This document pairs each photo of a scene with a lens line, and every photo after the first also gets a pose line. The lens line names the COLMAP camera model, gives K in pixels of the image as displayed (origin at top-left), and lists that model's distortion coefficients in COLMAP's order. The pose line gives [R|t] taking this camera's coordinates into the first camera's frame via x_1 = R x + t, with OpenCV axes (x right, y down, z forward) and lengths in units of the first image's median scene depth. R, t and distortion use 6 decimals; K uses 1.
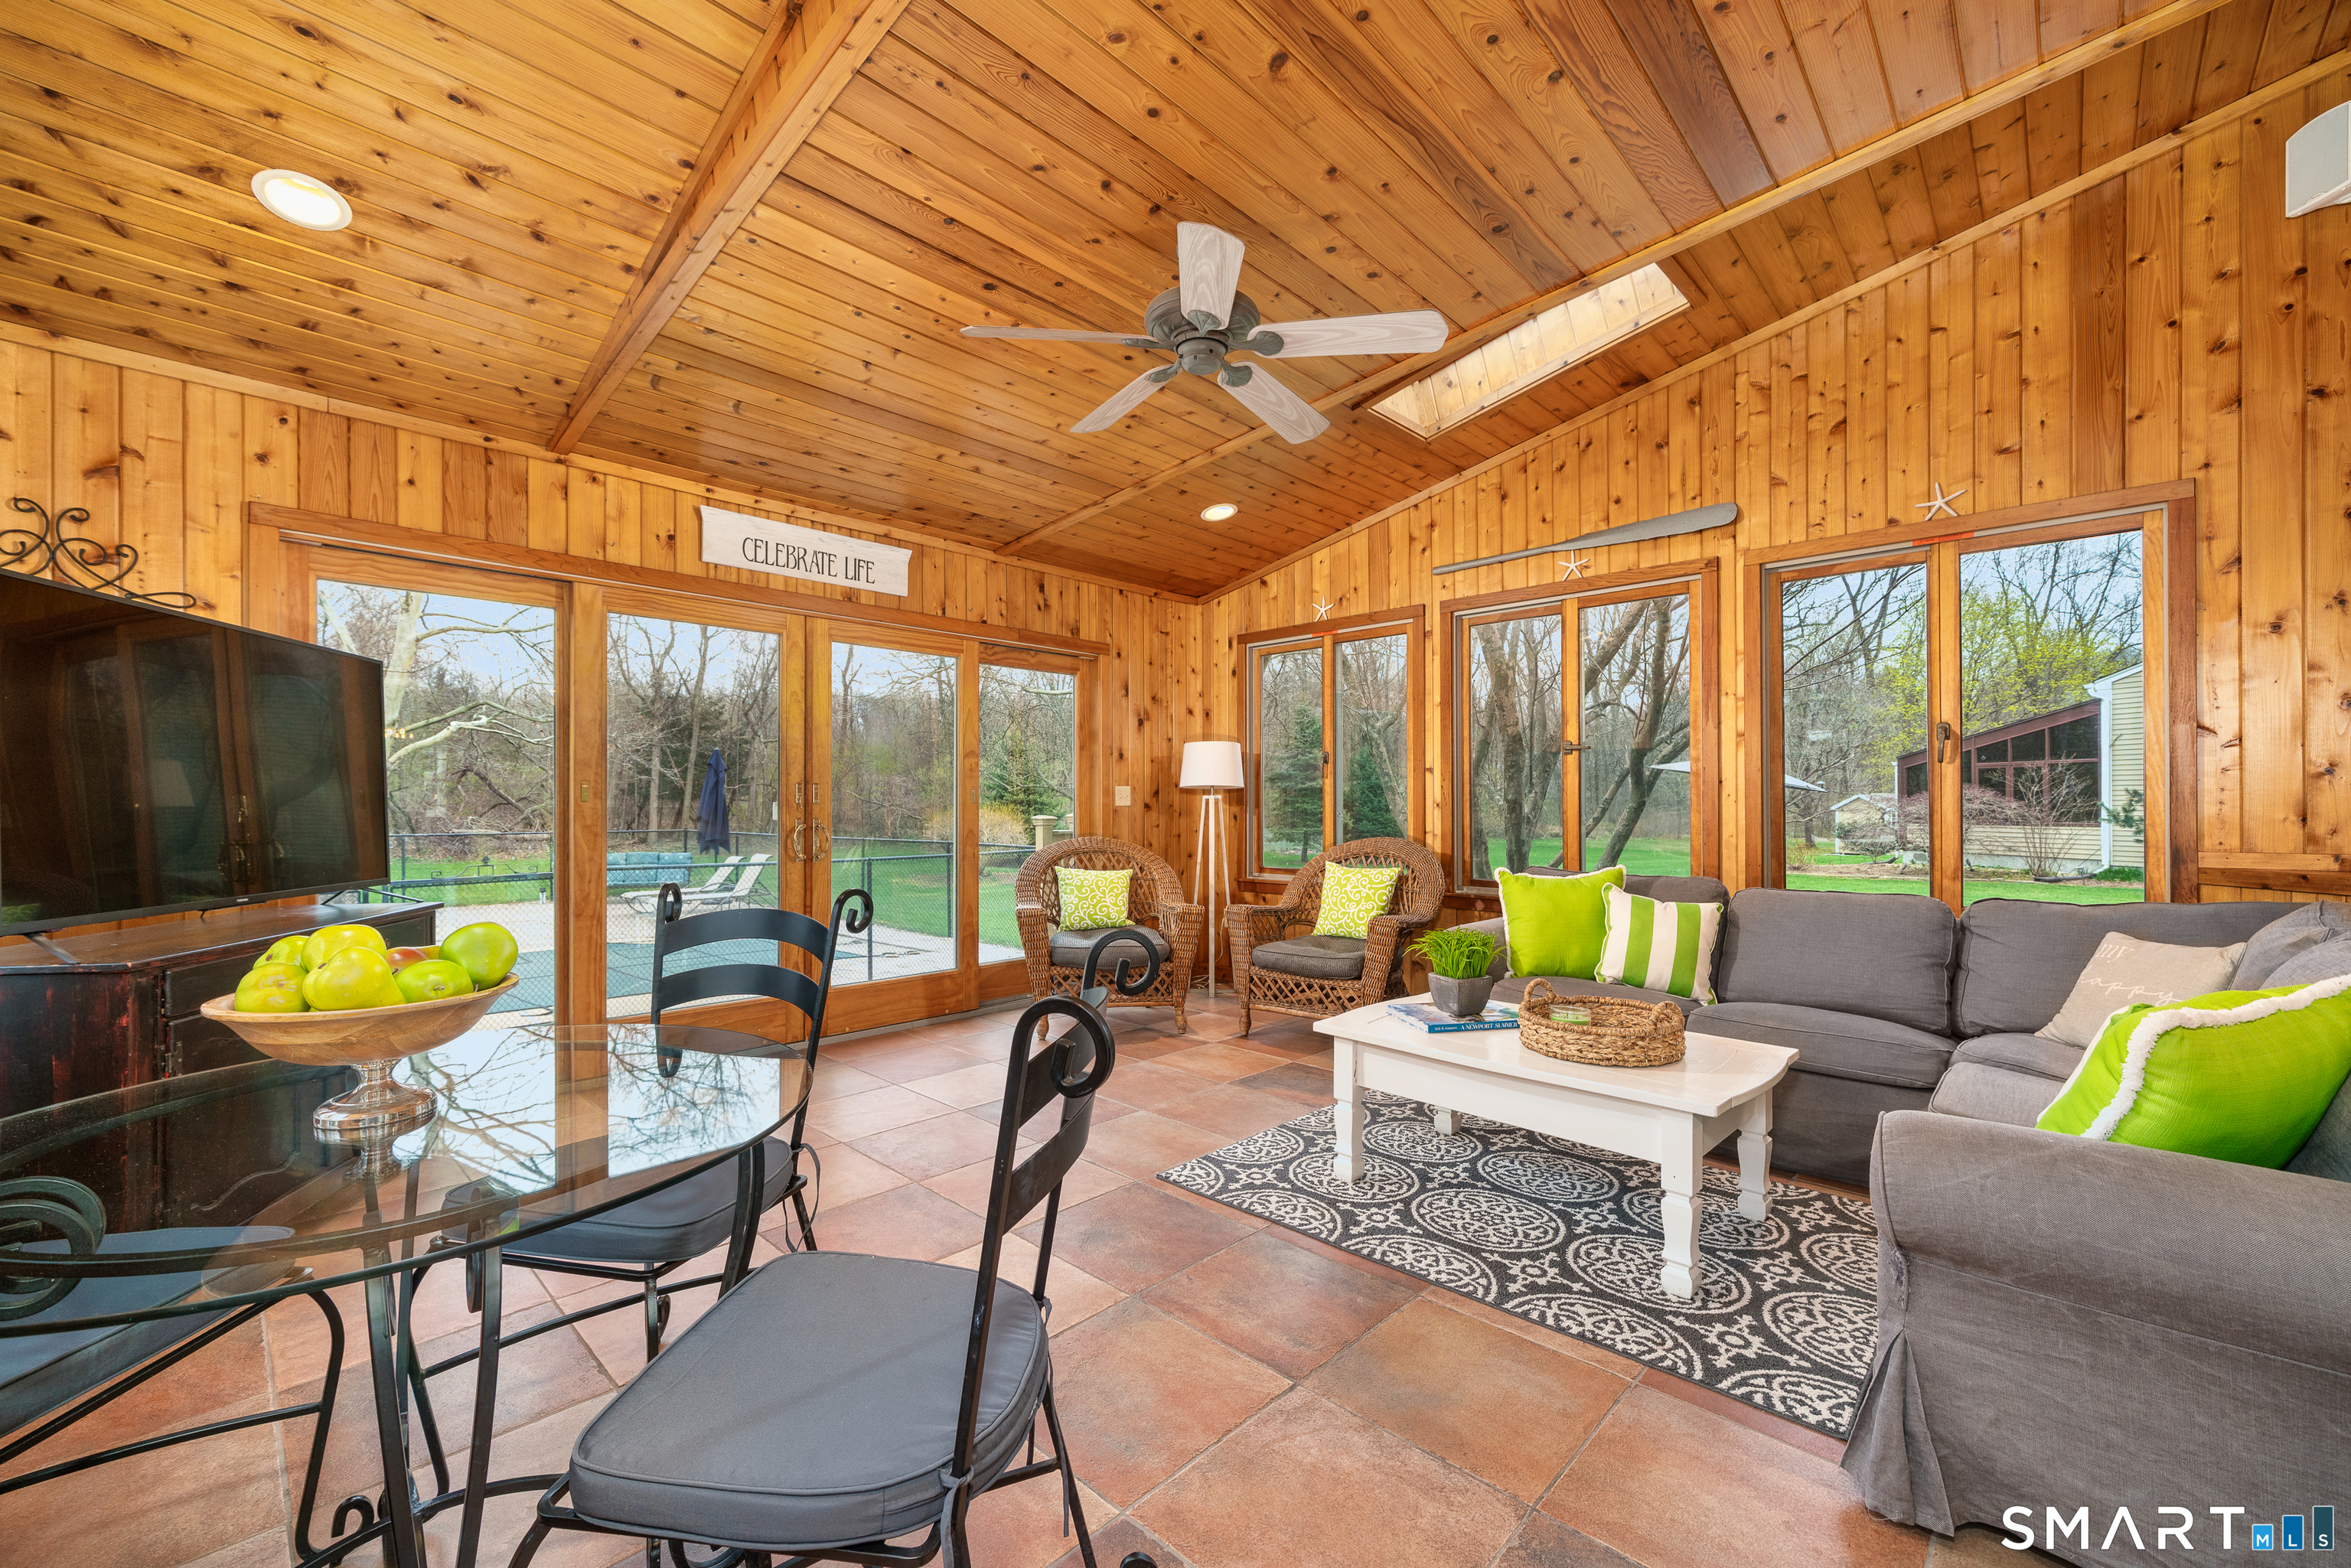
lens RADIAL K [[971.3, 0, 1175.5], [0, 971.3, 784.0], [0, 0, 1]] dist [0.000687, 0.000157]
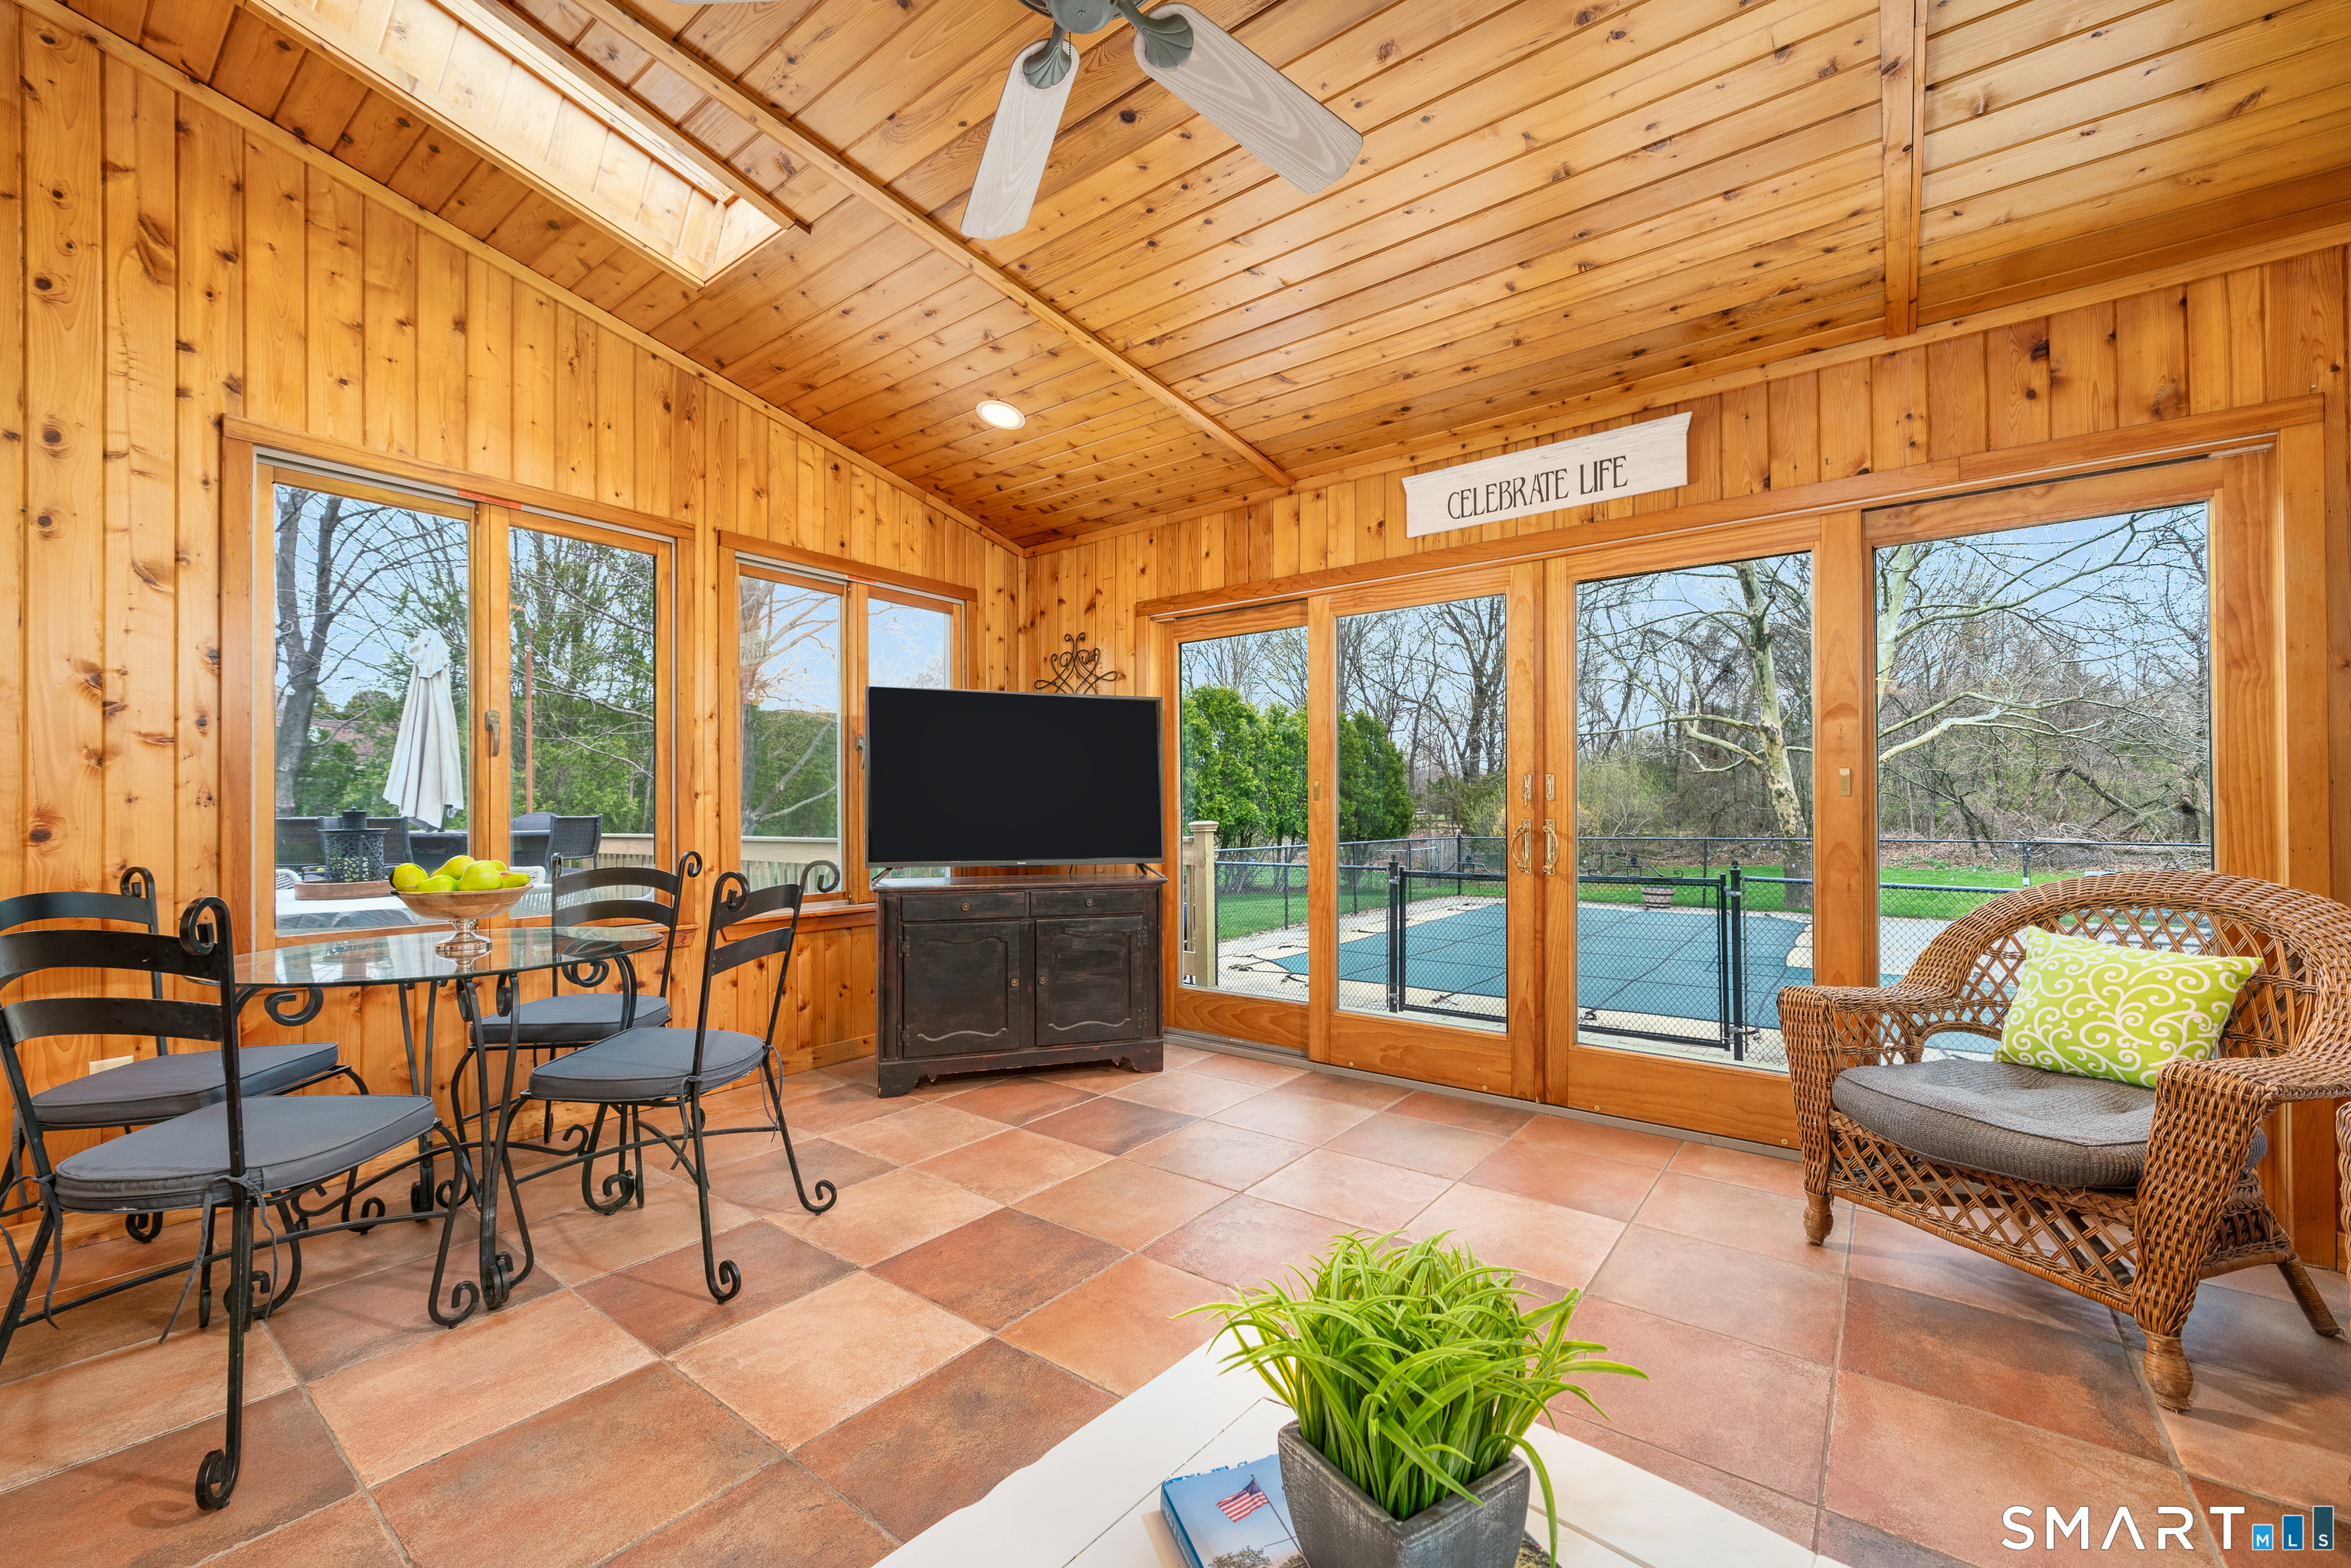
lens RADIAL K [[951.5, 0, 1174.0], [0, 951.5, 796.2], [0, 0, 1]] dist [0.000177, -0.000170]
pose [[0.095195, -0.016700, -0.995319, 0.359799], [0.023616, 0.999616, -0.014513, 0.022065], [0.995178, -0.022124, 0.095553, 0.638541]]
